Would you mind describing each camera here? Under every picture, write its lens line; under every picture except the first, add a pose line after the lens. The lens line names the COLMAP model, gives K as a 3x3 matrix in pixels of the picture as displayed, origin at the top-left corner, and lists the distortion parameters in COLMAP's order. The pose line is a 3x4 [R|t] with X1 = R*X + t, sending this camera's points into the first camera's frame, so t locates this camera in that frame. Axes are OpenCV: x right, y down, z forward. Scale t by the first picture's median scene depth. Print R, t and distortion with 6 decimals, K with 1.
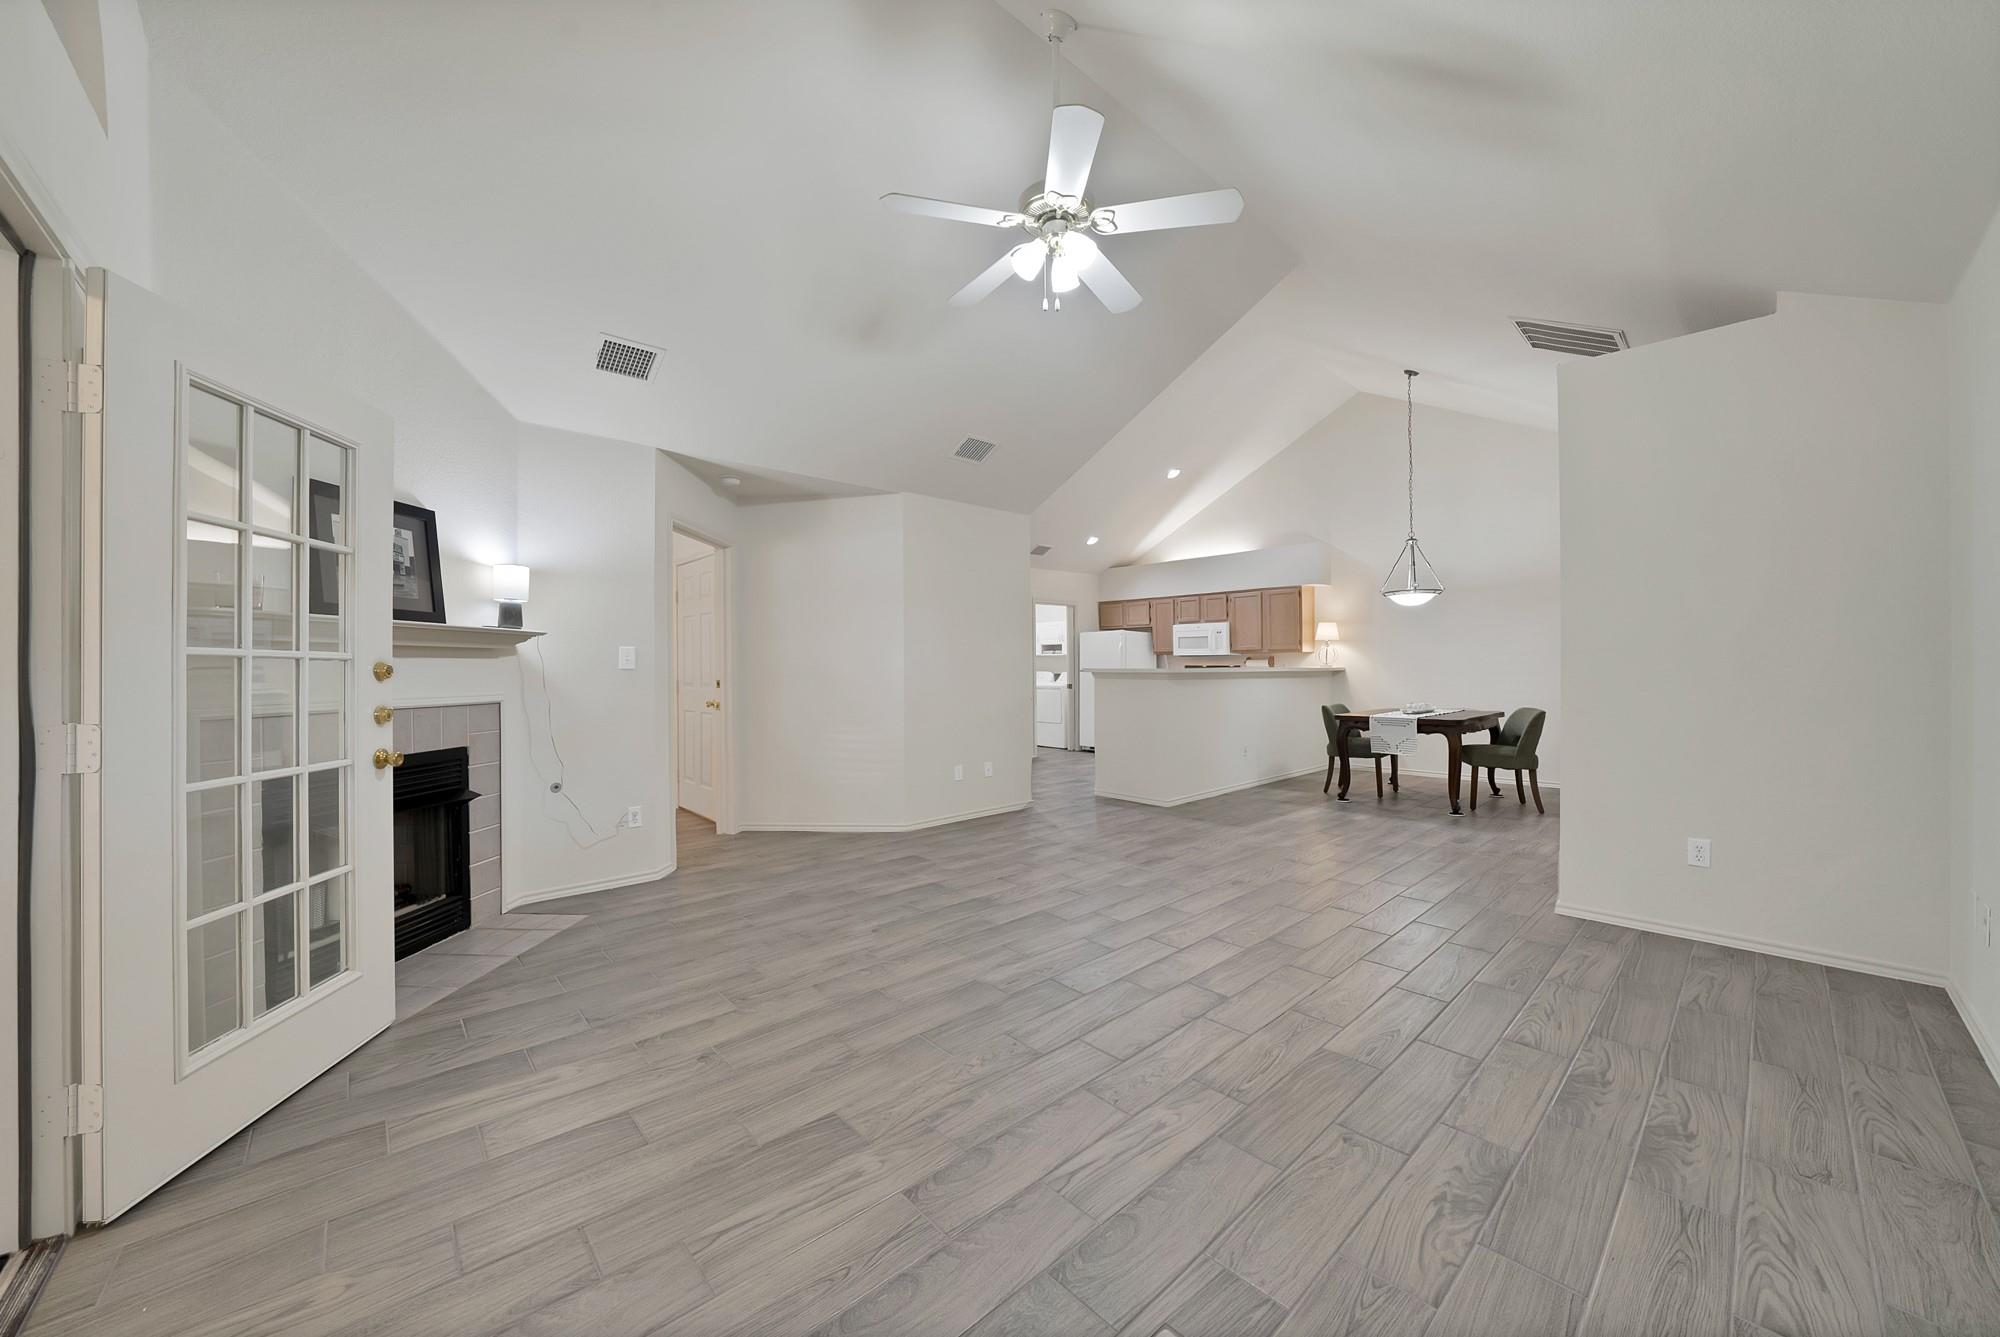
lens RADIAL K [[718.6, 0, 984.1], [0, 718.6, 671.8], [0, 0, 1]] dist [-0.023430, 0.000989]
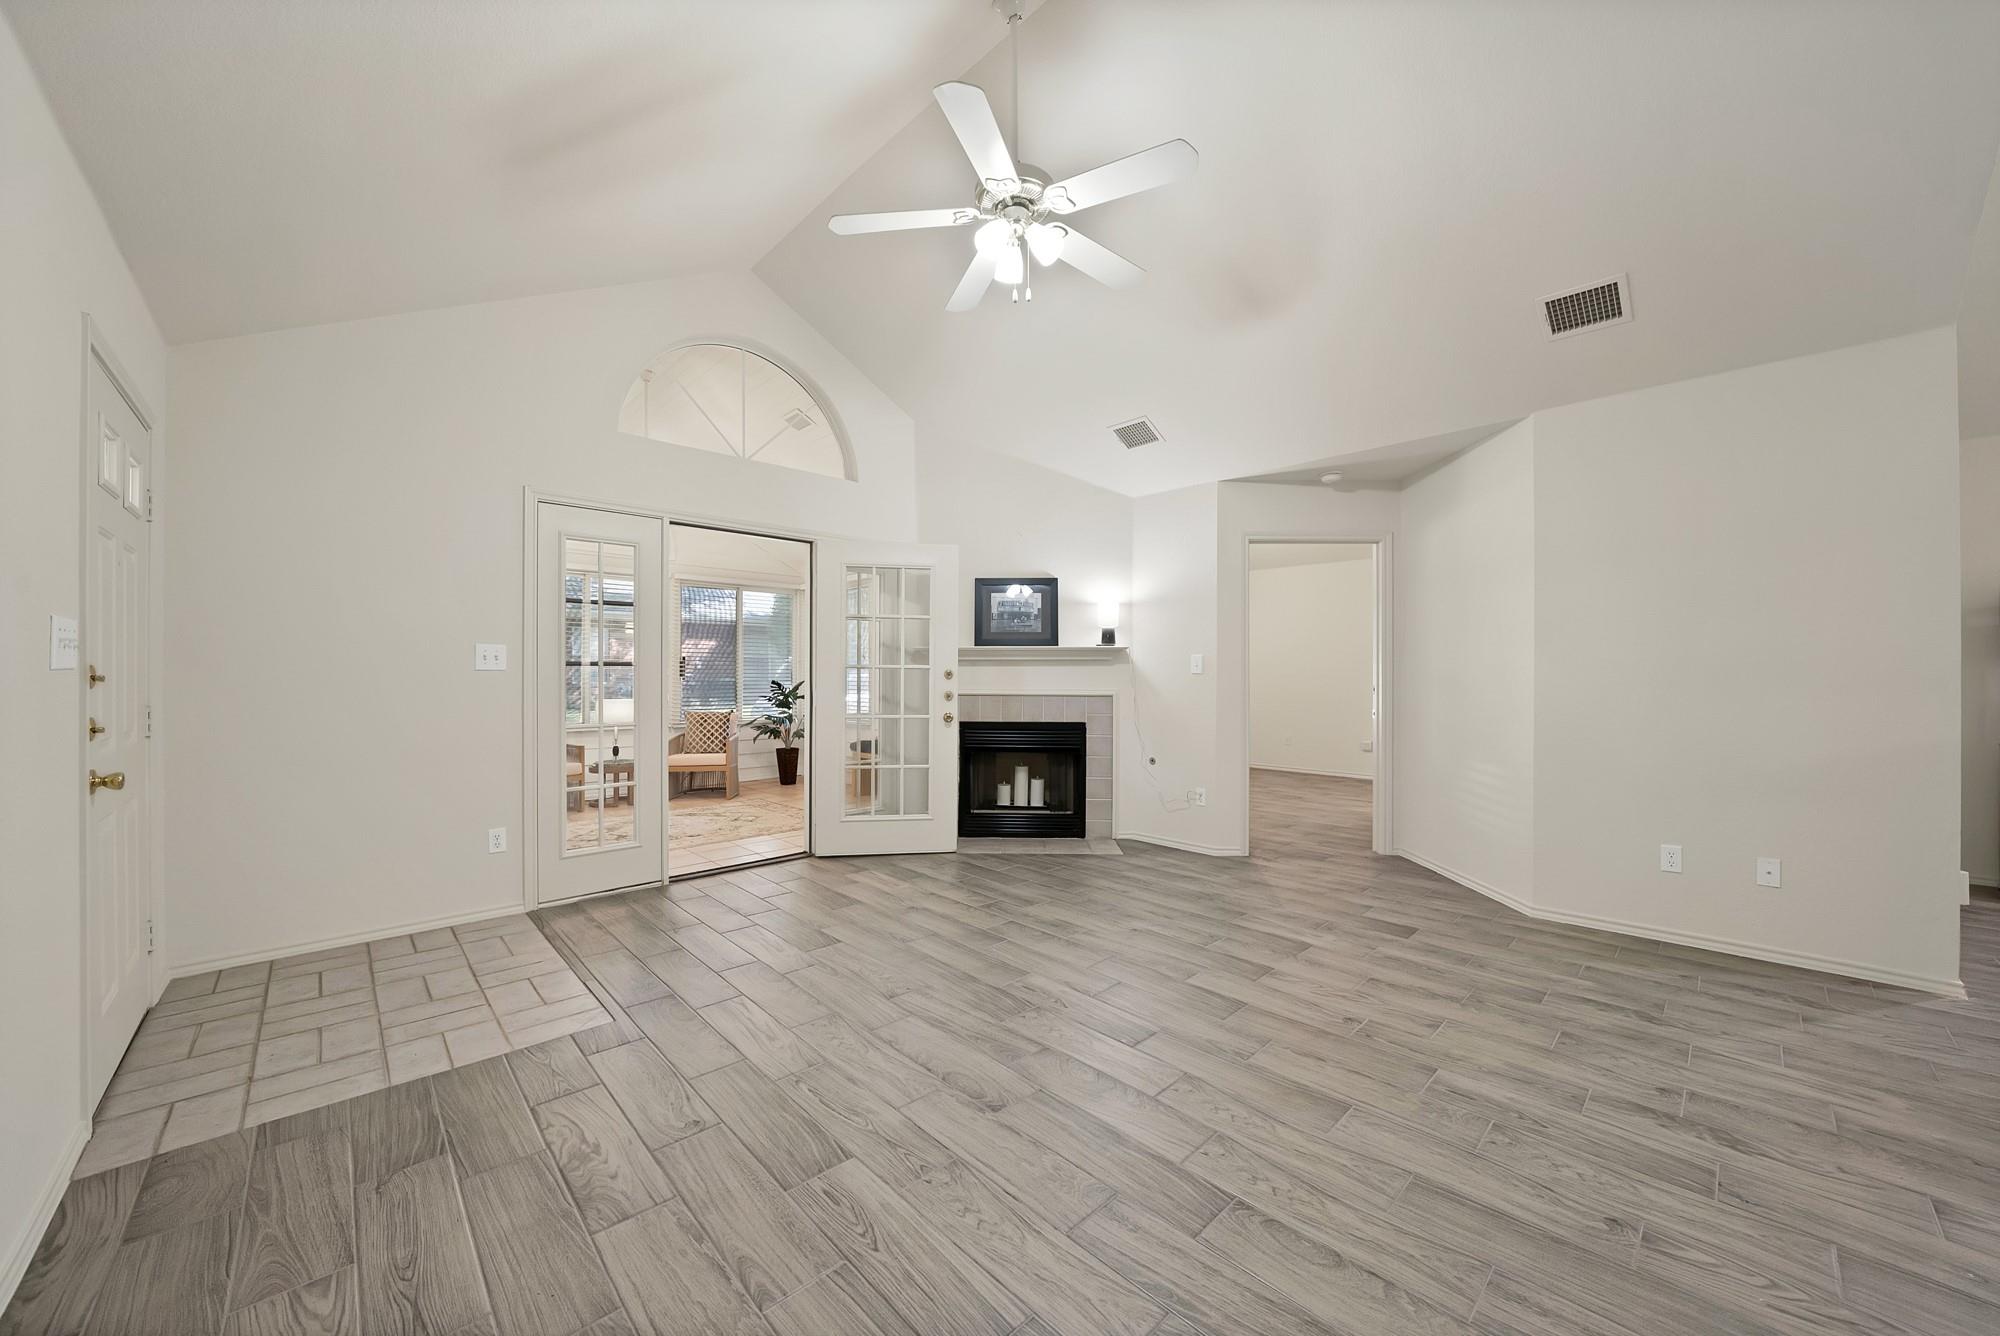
lens RADIAL K [[718.6, 0, 1001.8], [0, 718.6, 671.3], [0, 0, 1]] dist [-0.023430, 0.000989]
pose [[0.037328, 0.003346, -0.999297, 0.948267], [-0.005313, 0.999981, 0.003150, -0.012416], [0.999289, 0.005191, 0.037345, 0.843782]]
